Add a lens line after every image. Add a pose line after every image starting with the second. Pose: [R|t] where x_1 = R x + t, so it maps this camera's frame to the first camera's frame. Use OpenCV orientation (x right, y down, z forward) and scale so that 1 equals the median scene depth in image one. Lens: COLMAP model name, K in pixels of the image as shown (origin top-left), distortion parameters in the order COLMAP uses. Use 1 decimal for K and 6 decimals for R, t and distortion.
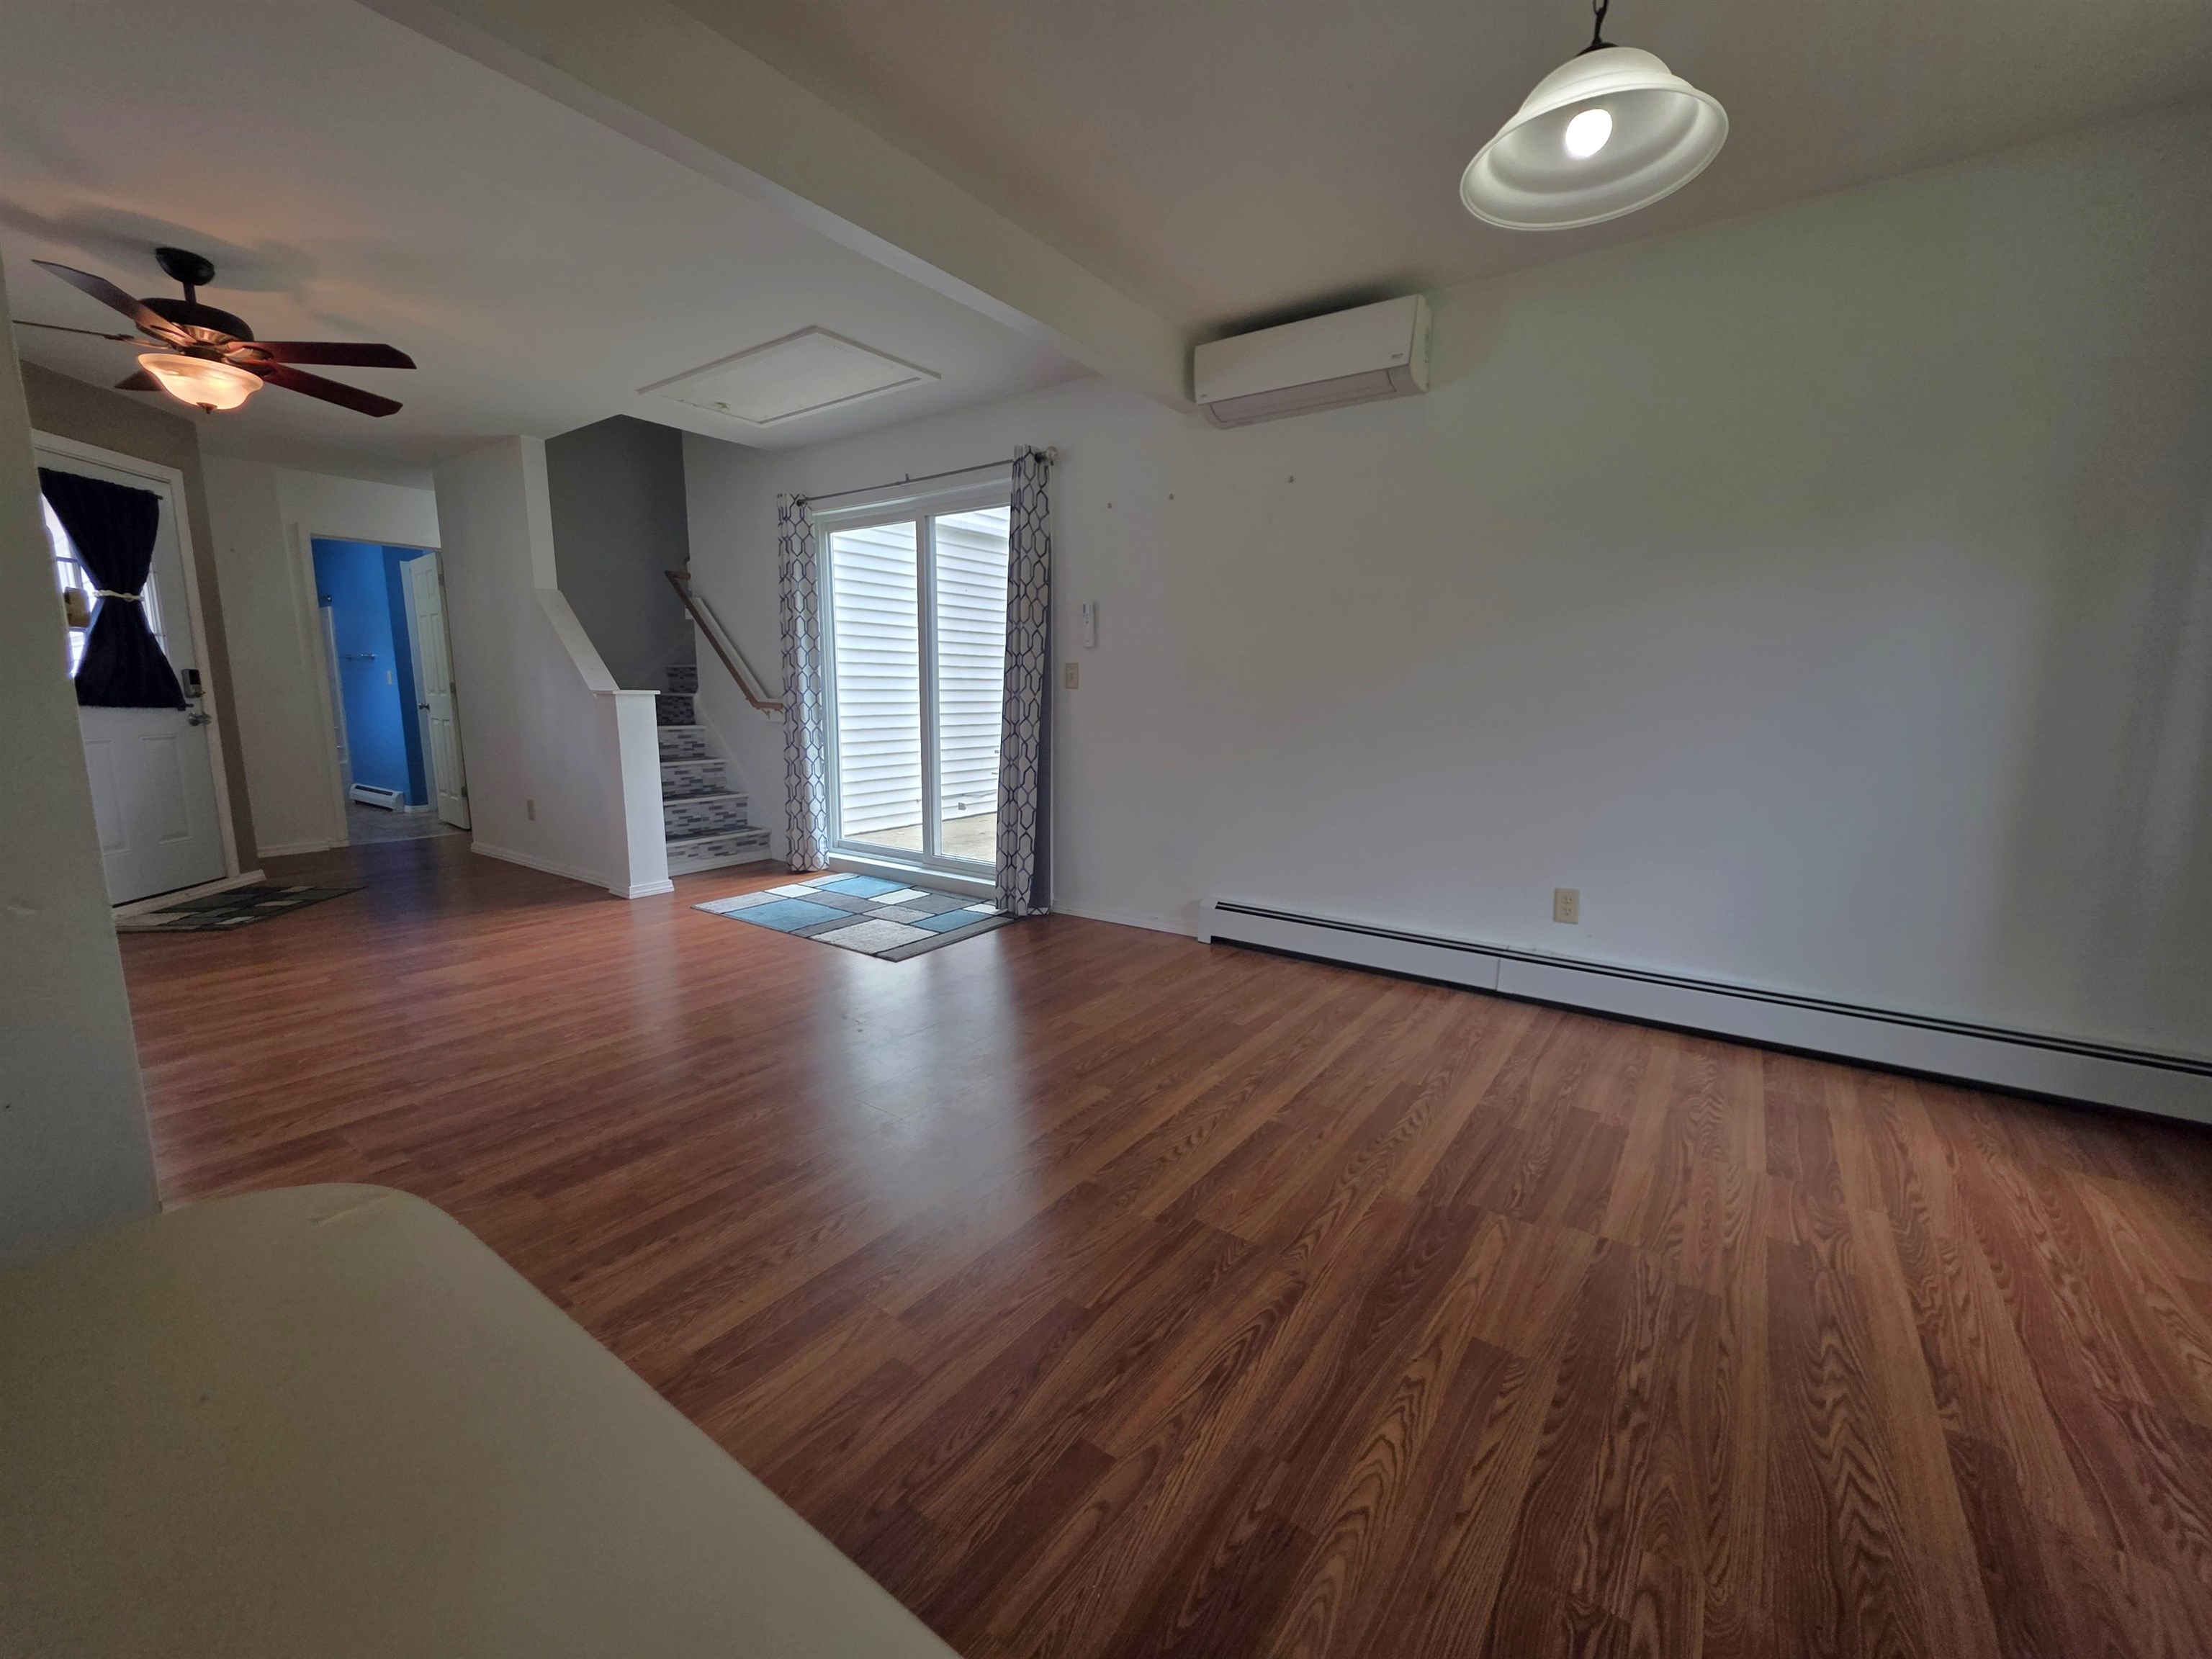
lens RADIAL K [[881.9, 0, 1101.6], [0, 881.9, 831.9], [0, 0, 1]] dist [0.003804, -0.000918]
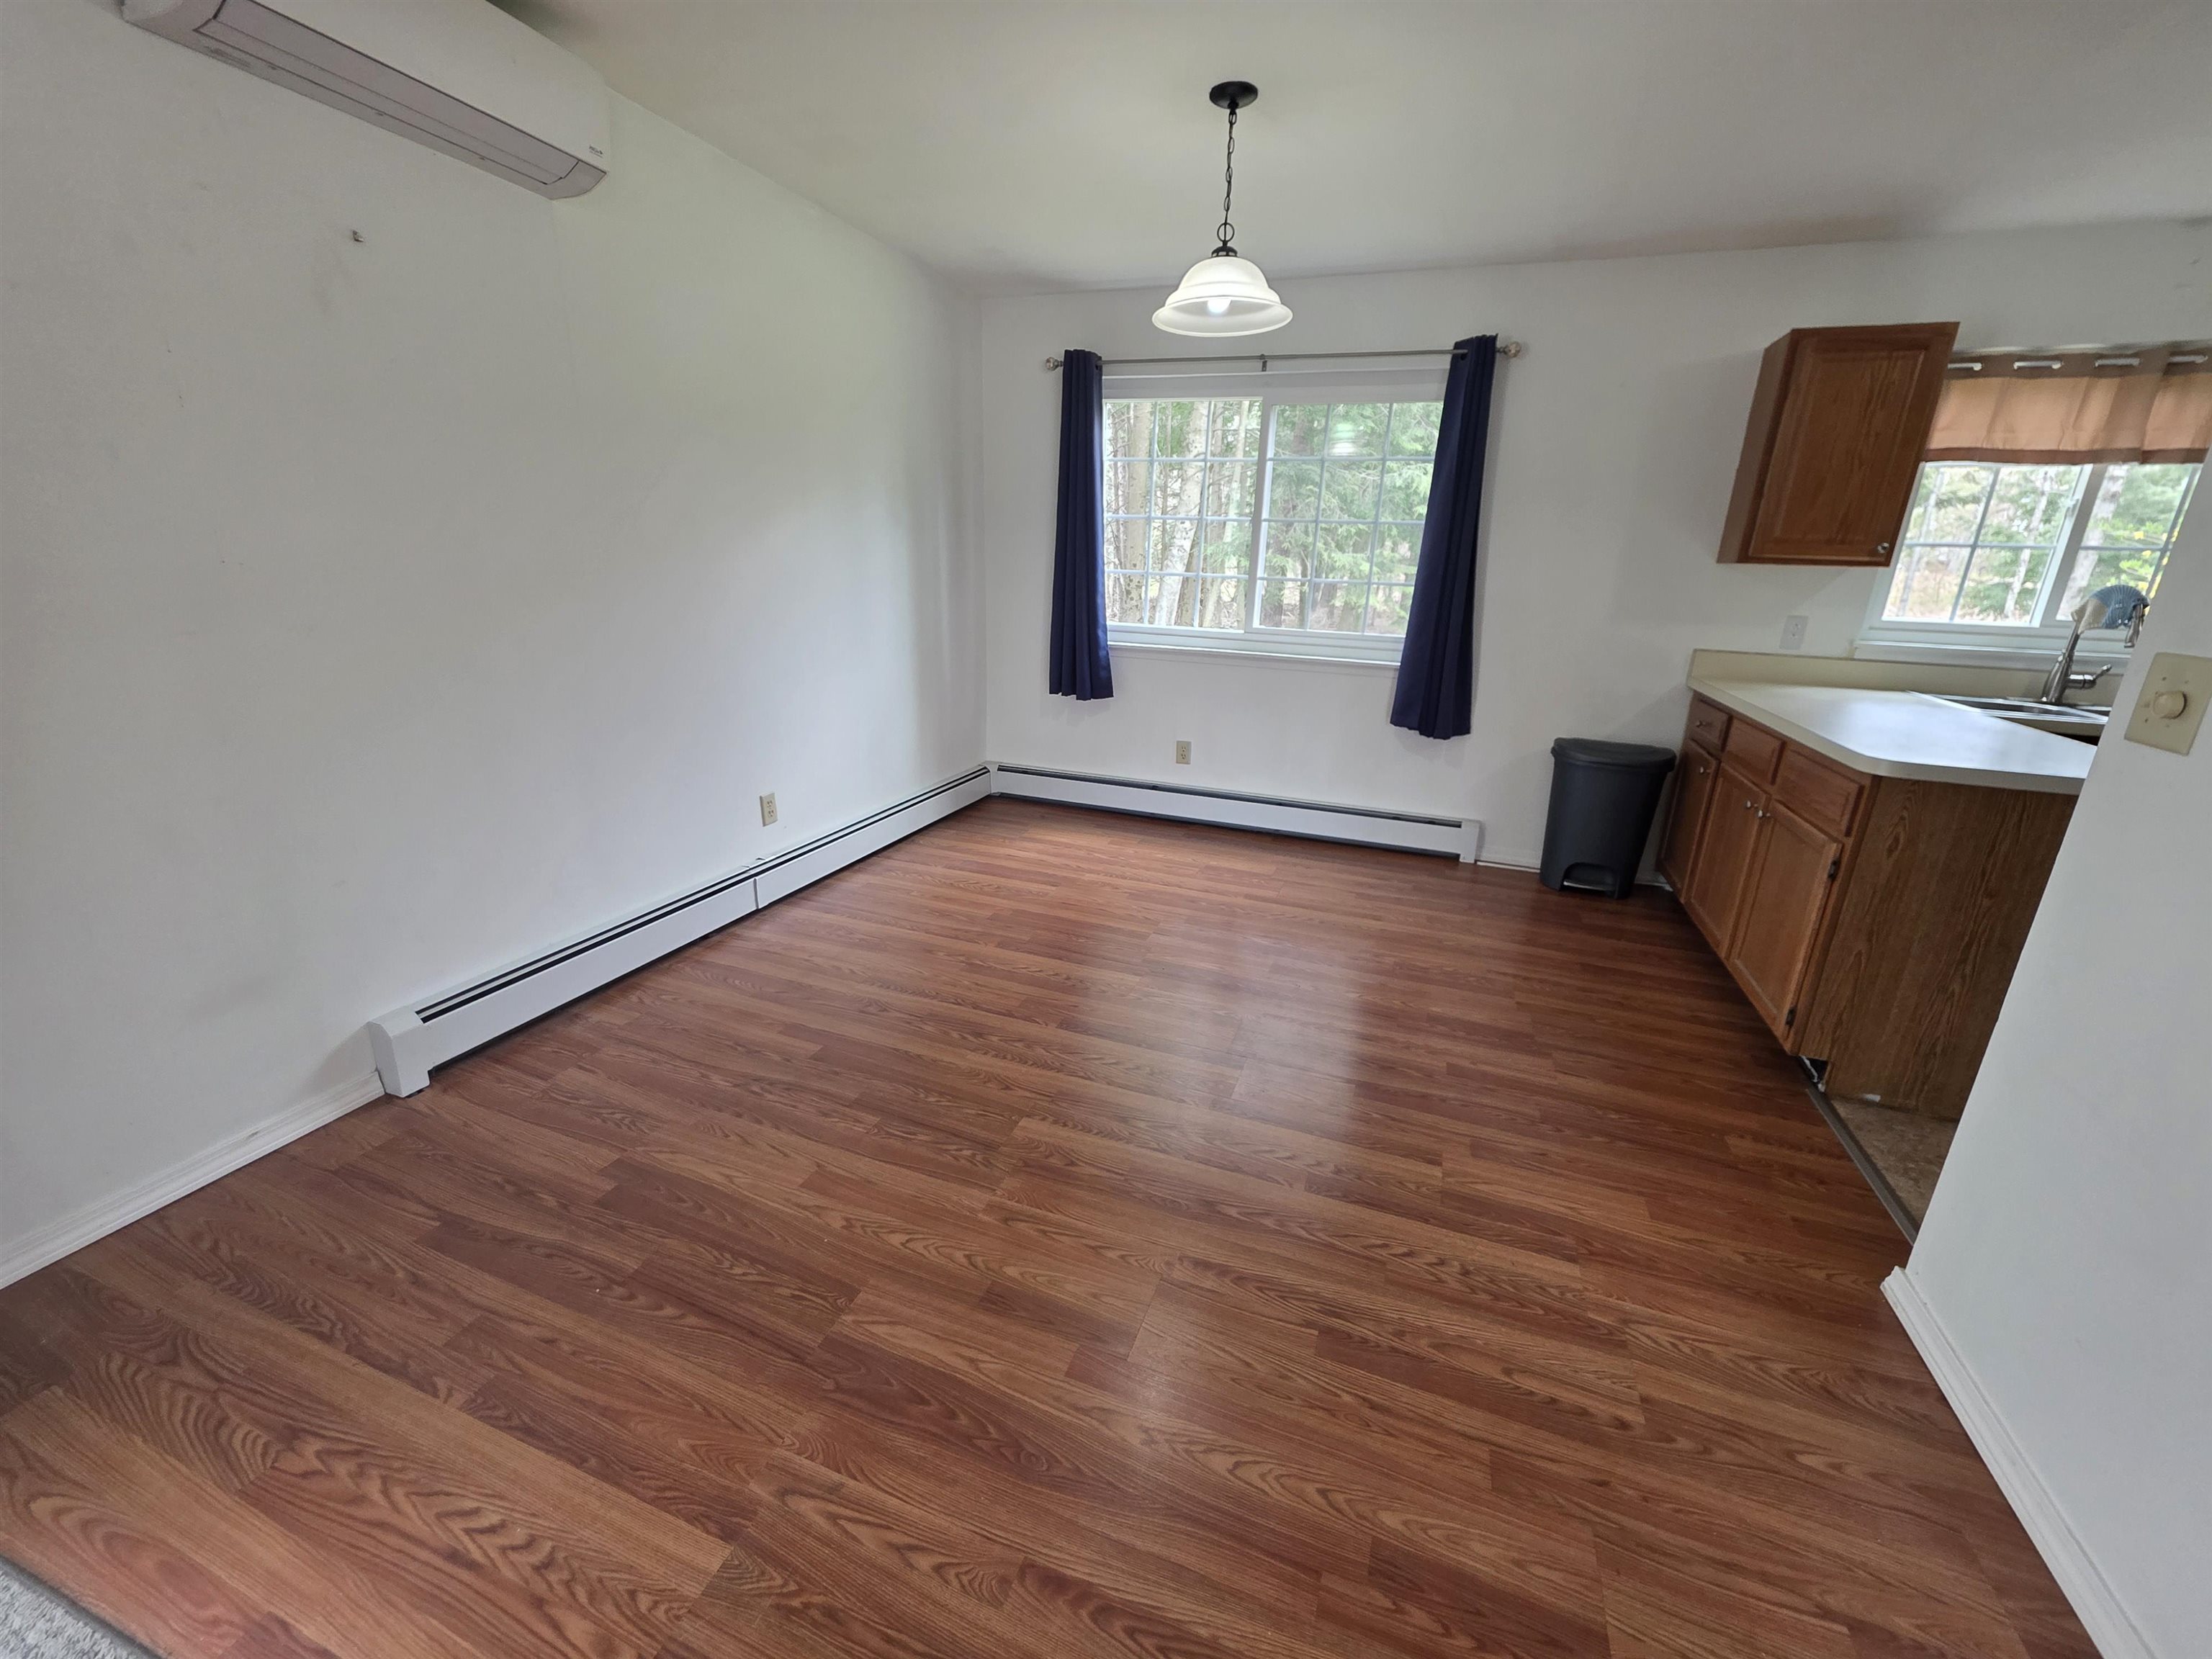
lens RADIAL K [[881.9, 0, 1104.7], [0, 881.9, 829.5], [0, 0, 1]] dist [0.003804, -0.000918]
pose [[-0.261764, -0.299817, 0.917382, -0.623058], [0.118686, 0.933310, 0.338889, -0.225490], [-0.957806, 0.197590, -0.208723, 0.893759]]
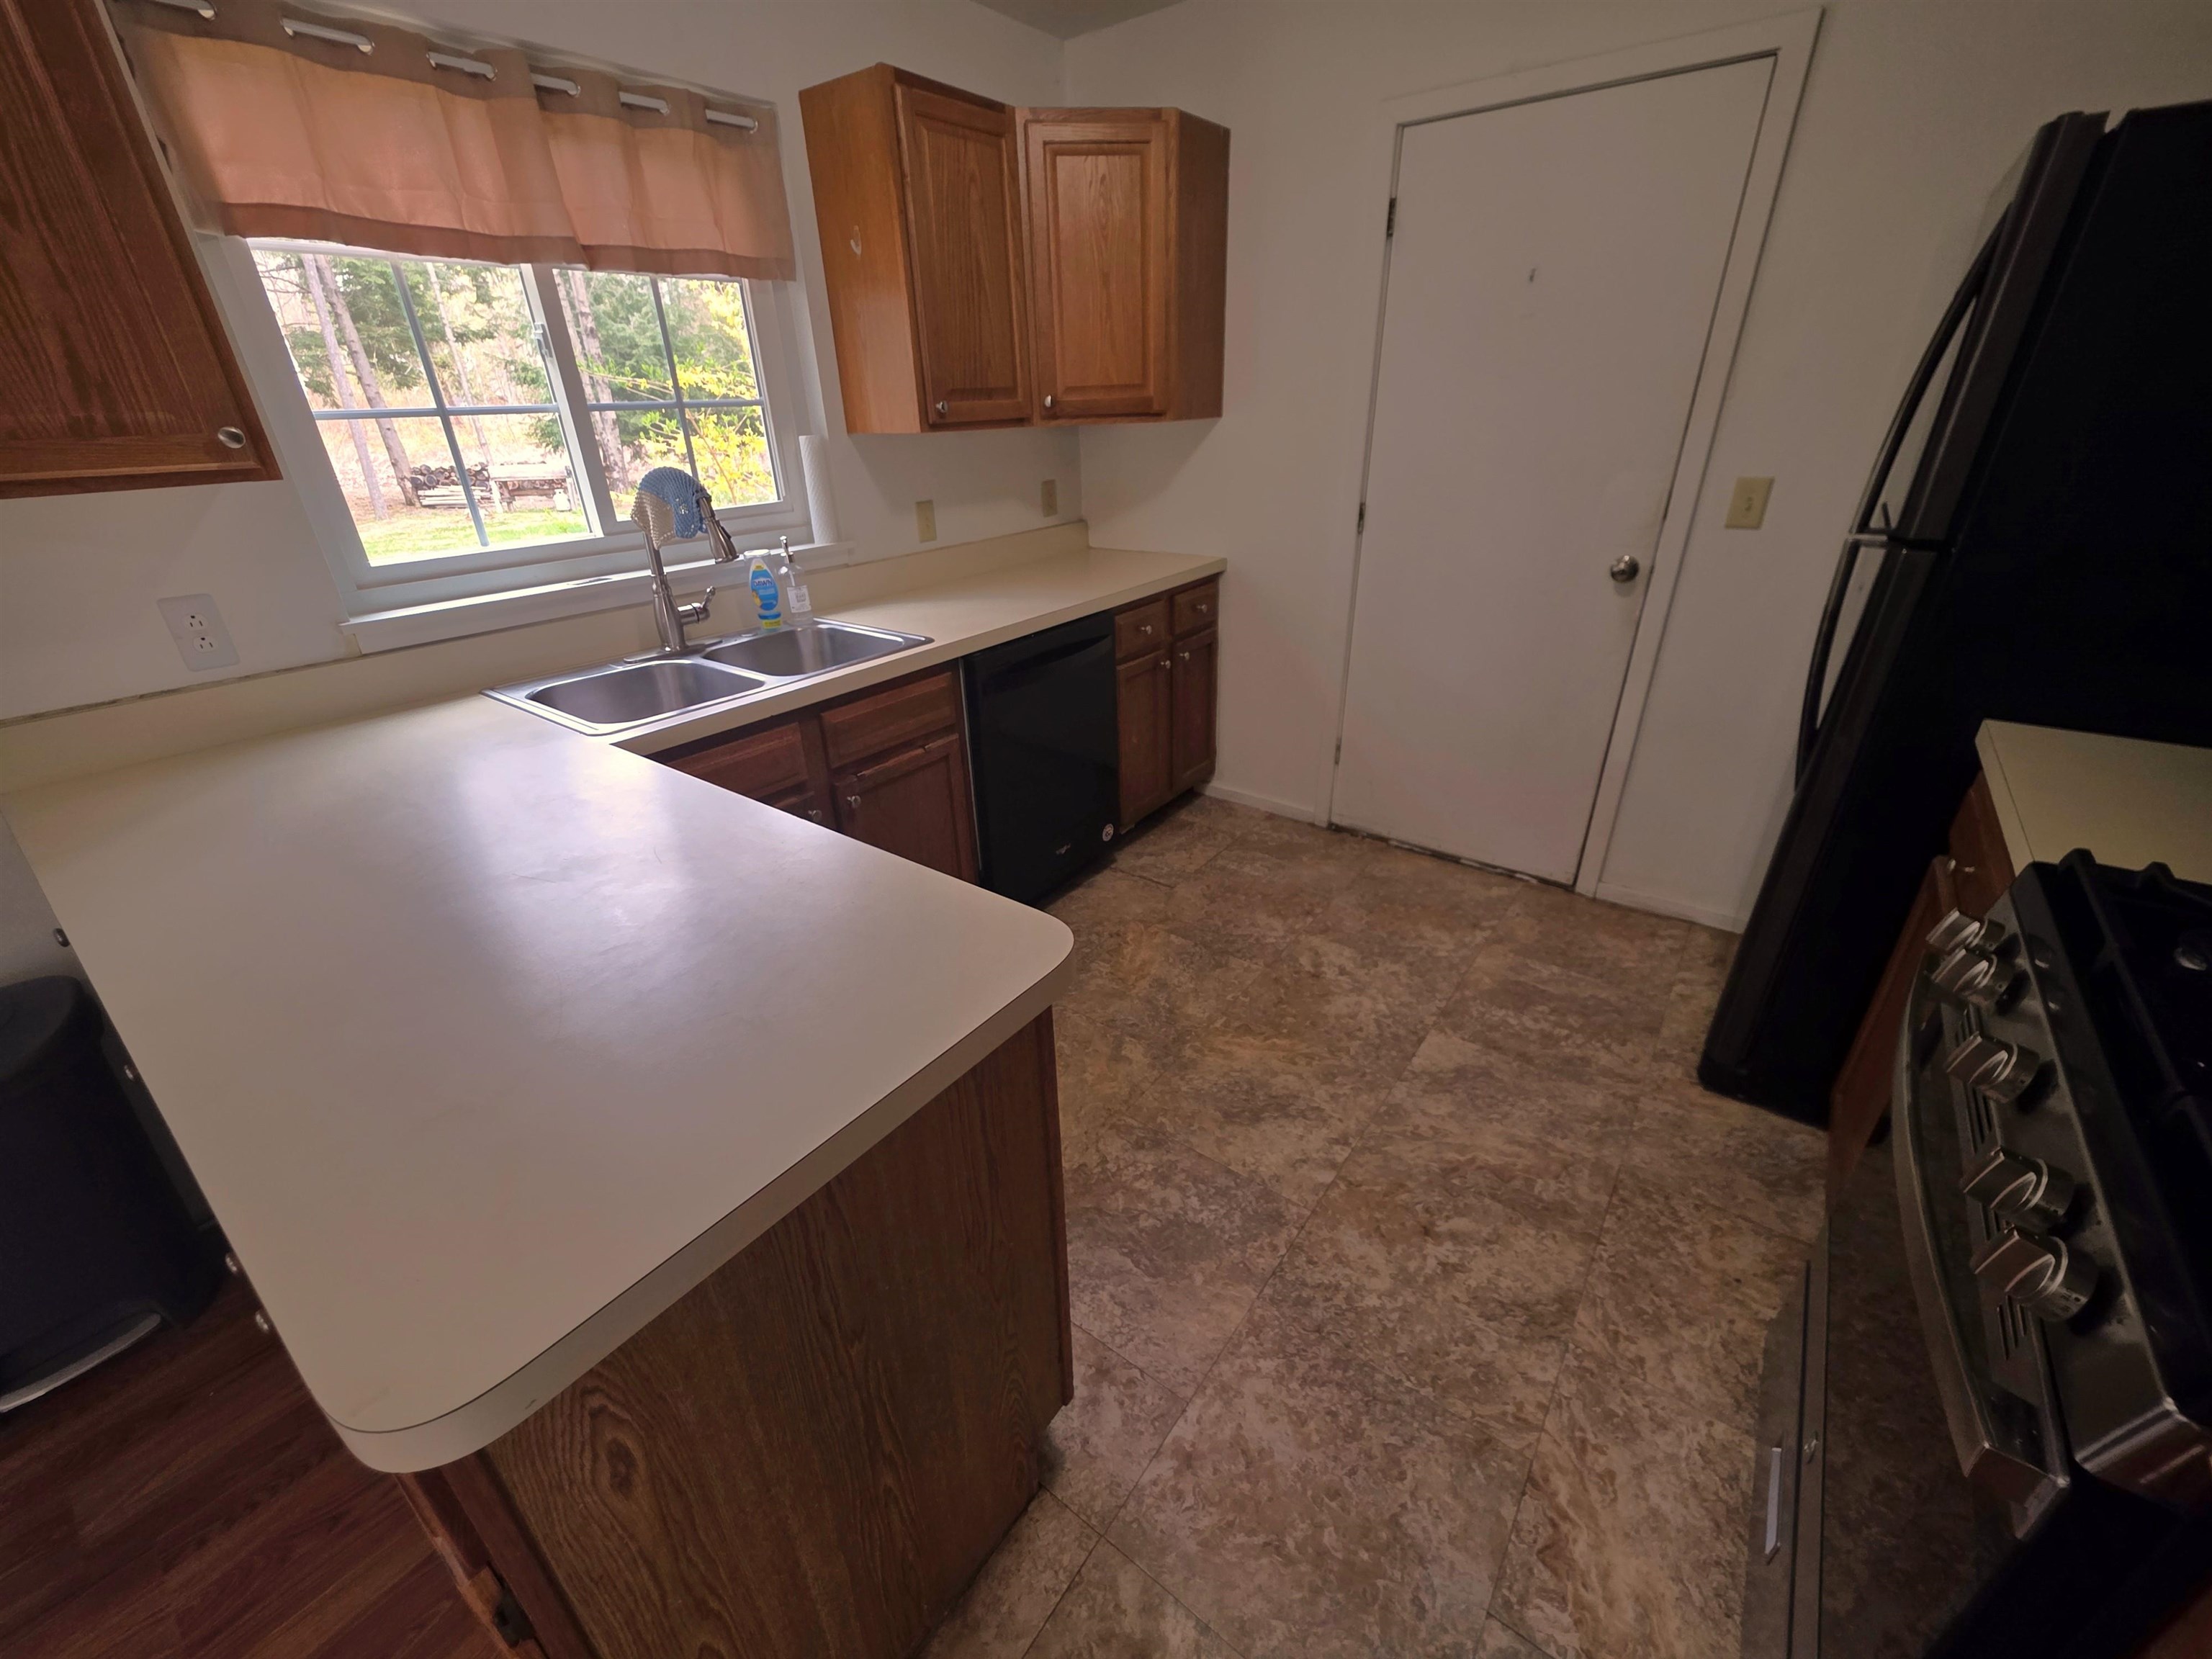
lens RADIAL K [[881.9, 0, 1094.9], [0, 881.9, 829.9], [0, 0, 1]] dist [0.003804, -0.000918]
pose [[-0.999184, 0.010457, 0.039005, -0.250118], [0.031052, 0.816466, 0.576558, -0.154020], [-0.025817, 0.577299, -0.816124, 0.184421]]
